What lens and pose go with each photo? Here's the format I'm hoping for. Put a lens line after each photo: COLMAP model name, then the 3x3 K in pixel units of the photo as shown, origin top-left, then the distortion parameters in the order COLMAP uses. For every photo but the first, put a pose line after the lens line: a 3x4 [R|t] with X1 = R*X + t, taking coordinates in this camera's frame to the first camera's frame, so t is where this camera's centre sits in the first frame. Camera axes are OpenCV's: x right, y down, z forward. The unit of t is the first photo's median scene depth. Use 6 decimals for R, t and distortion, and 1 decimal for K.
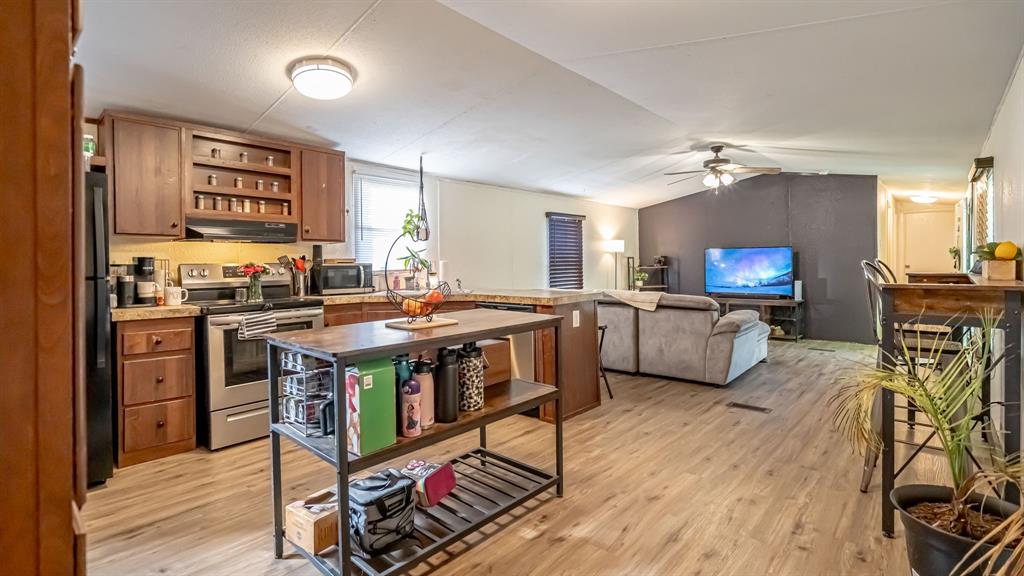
lens RADIAL K [[478.9, 0, 513.3], [0, 478.9, 271.0], [0, 0, 1]] dist [-0.008075, 0.004641]
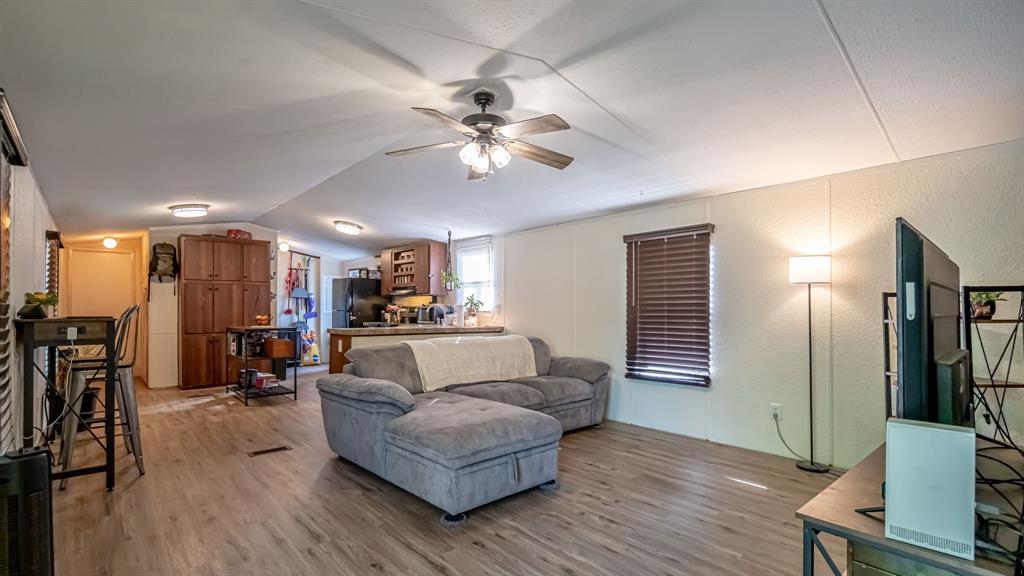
lens RADIAL K [[478.9, 0, 499.6], [0, 478.9, 310.6], [0, 0, 1]] dist [-0.008075, 0.004641]
pose [[-0.135364, 0.011453, -0.990730, 1.181089], [-0.018709, 0.999725, 0.014114, -0.026295], [0.990619, 0.020446, -0.135112, 1.339194]]
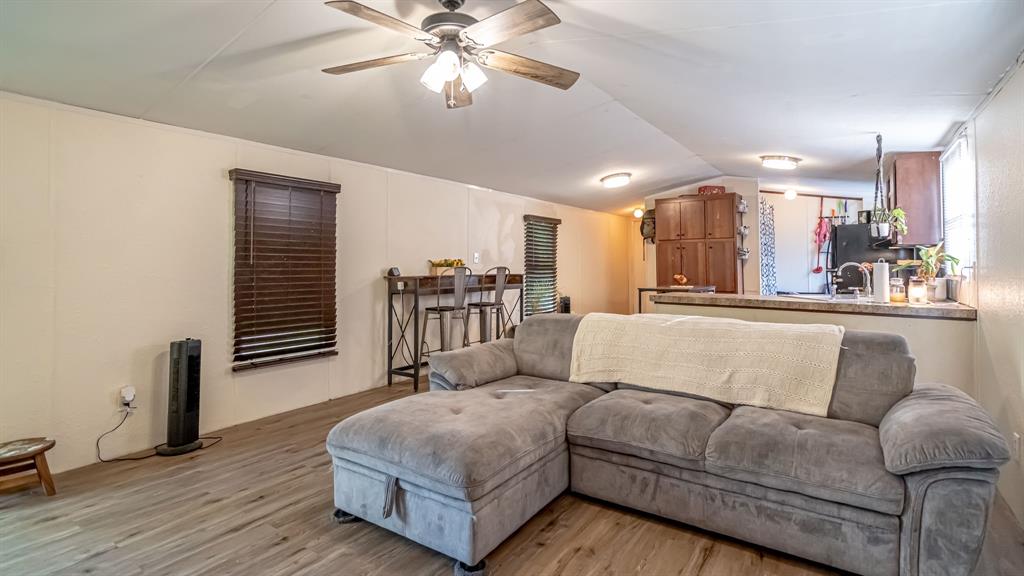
lens RADIAL K [[478.9, 0, 520.5], [0, 478.9, 254.0], [0, 0, 1]] dist [-0.008075, 0.004641]
pose [[-0.992882, 0.008718, -0.118780, 0.504864], [0.008784, 0.999961, -0.000031, -0.041351], [0.118775, -0.001074, -0.992921, 1.734189]]
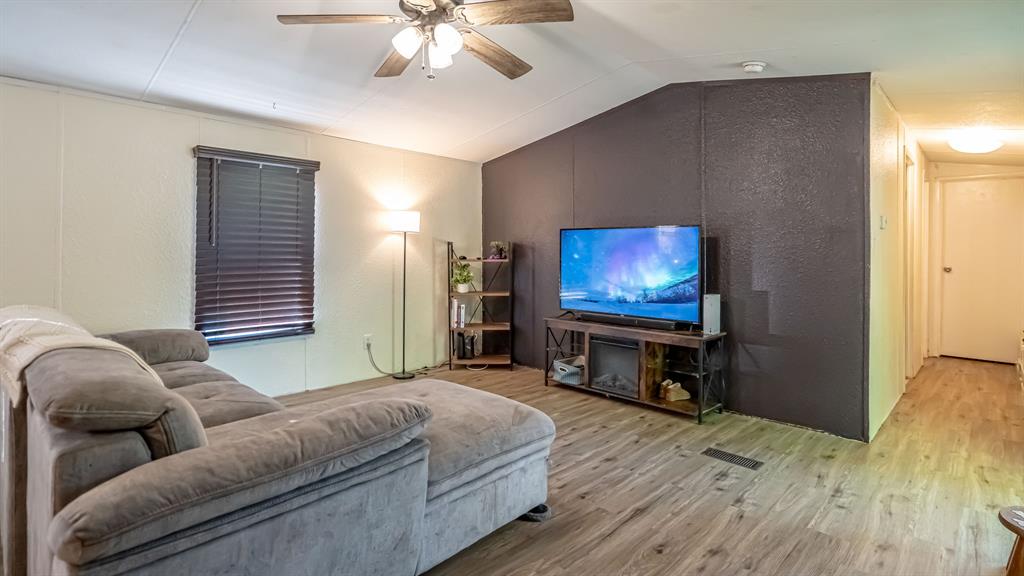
lens RADIAL K [[509.7, 0, 505.9], [0, 509.7, 247.0], [0, 0, 1]] dist [-0.001971, 0.000967]
pose [[0.999104, 0.021520, -0.036433, 0.612499], [-0.022593, 0.999315, -0.029316, -0.012633], [0.035777, 0.030113, 0.998906, 0.707600]]
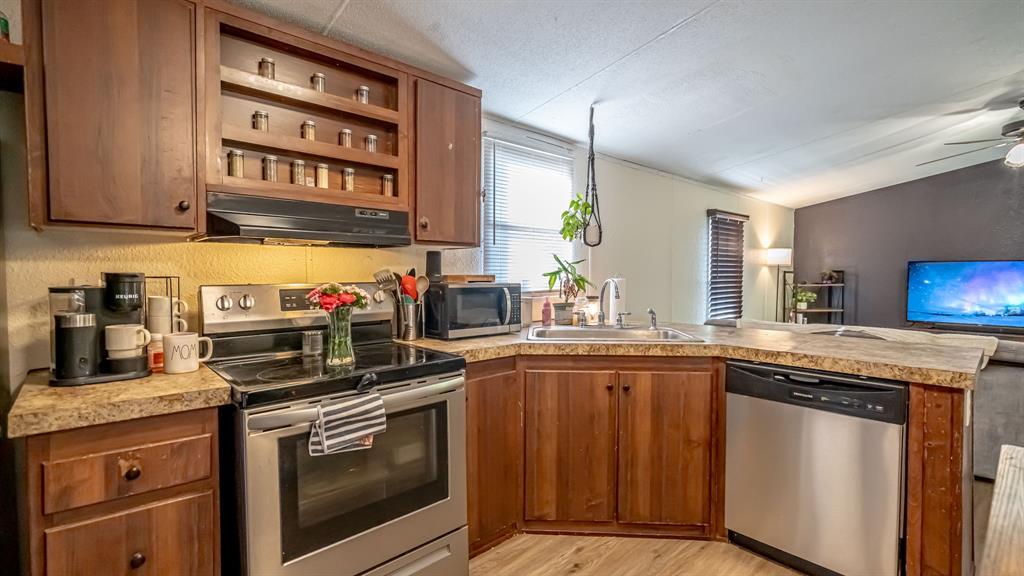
lens RADIAL K [[464.2, 0, 511.8], [0, 464.2, 291.5], [0, 0, 1]] dist [-0.004800, 0.002605]
pose [[0.995405, 0.016150, -0.094381, -0.234953], [-0.013614, 0.999530, 0.027450, -0.019791], [0.094780, -0.026039, 0.995158, 0.397136]]
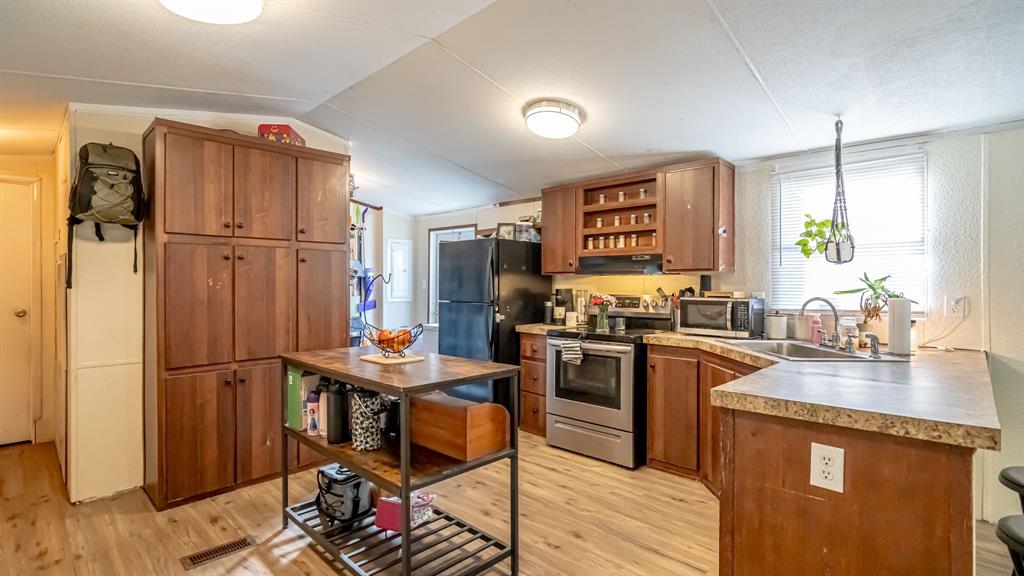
lens RADIAL K [[478.9, 0, 496.9], [0, 478.9, 287.9], [0, 0, 1]] dist [-0.008075, 0.004641]
pose [[-0.053302, 0.013807, -0.998483, 0.415674], [-0.020806, 0.999672, 0.014934, -0.033144], [0.998362, 0.021570, -0.052997, 0.613784]]
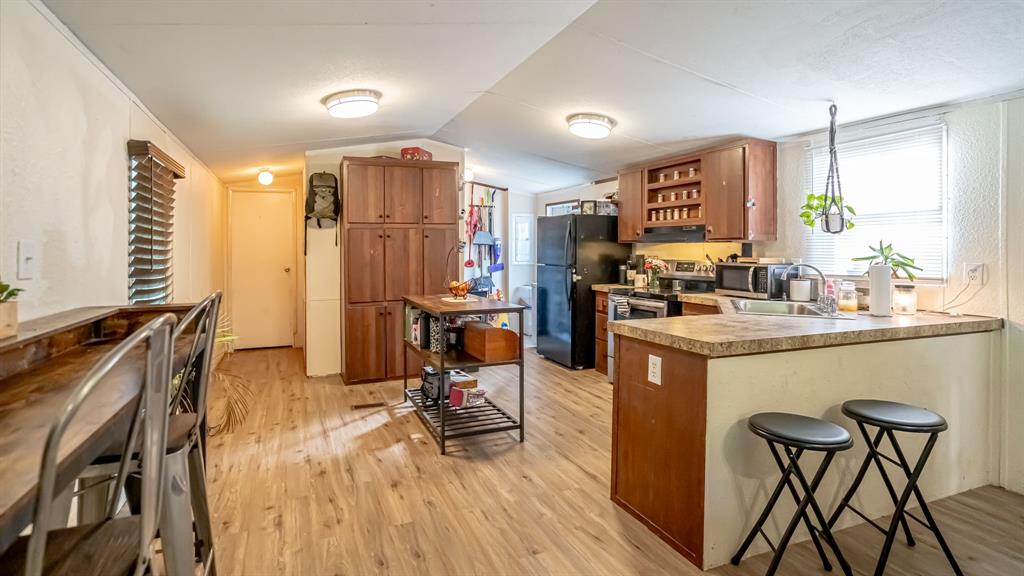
lens RADIAL K [[478.9, 0, 465.5], [0, 478.9, 251.3], [0, 0, 1]] dist [-0.008075, 0.004641]
pose [[-0.471641, 0.014214, -0.881676, 0.622395], [-0.009460, 0.999731, 0.021178, -0.047671], [0.881740, 0.018329, -0.471380, 0.868044]]
